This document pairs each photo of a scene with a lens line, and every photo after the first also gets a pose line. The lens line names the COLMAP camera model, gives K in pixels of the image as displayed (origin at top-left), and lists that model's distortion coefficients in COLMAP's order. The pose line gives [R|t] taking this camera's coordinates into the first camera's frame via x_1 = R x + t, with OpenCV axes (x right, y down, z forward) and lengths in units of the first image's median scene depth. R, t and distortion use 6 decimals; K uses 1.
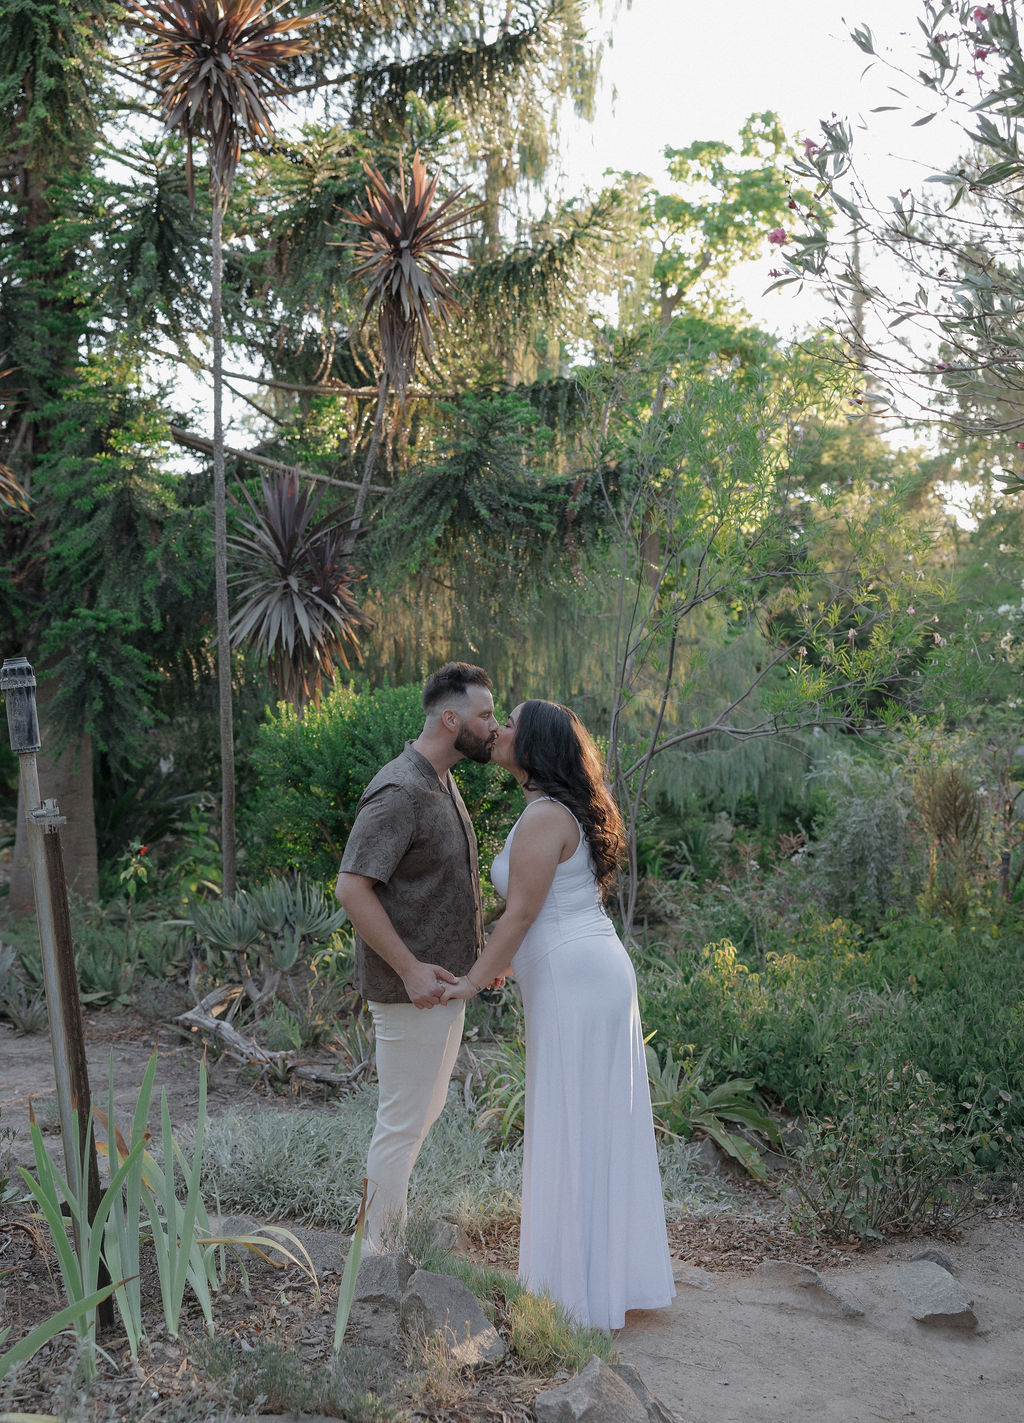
lens RADIAL K [[1627.5, 0, 514.1], [0, 1627.5, 708.7], [0, 0, 1]] dist [-0.038233, 0.000000]
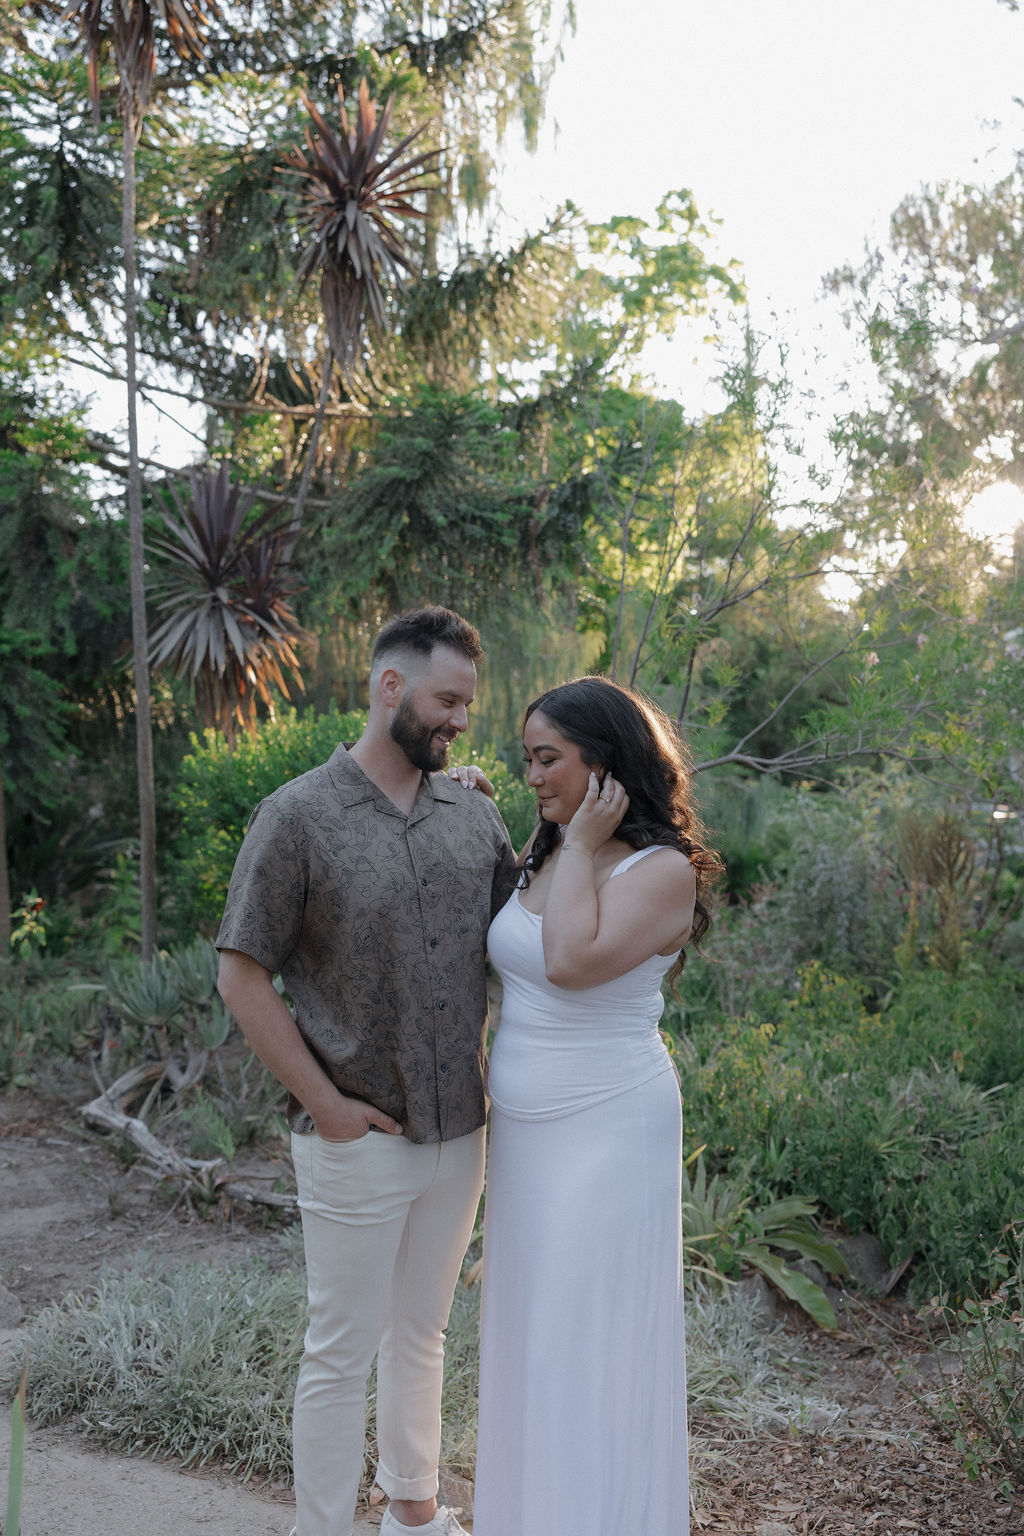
lens RADIAL K [[1506.1, 0, 522.4], [0, 1506.1, 805.9], [0, 0, 1]] dist [-0.013303, 0.000000]
pose [[0.998204, 0.002281, 0.059855, -0.021037], [-0.003954, 0.999604, 0.027845, 0.010656], [-0.059767, -0.028032, 0.997819, 0.160741]]
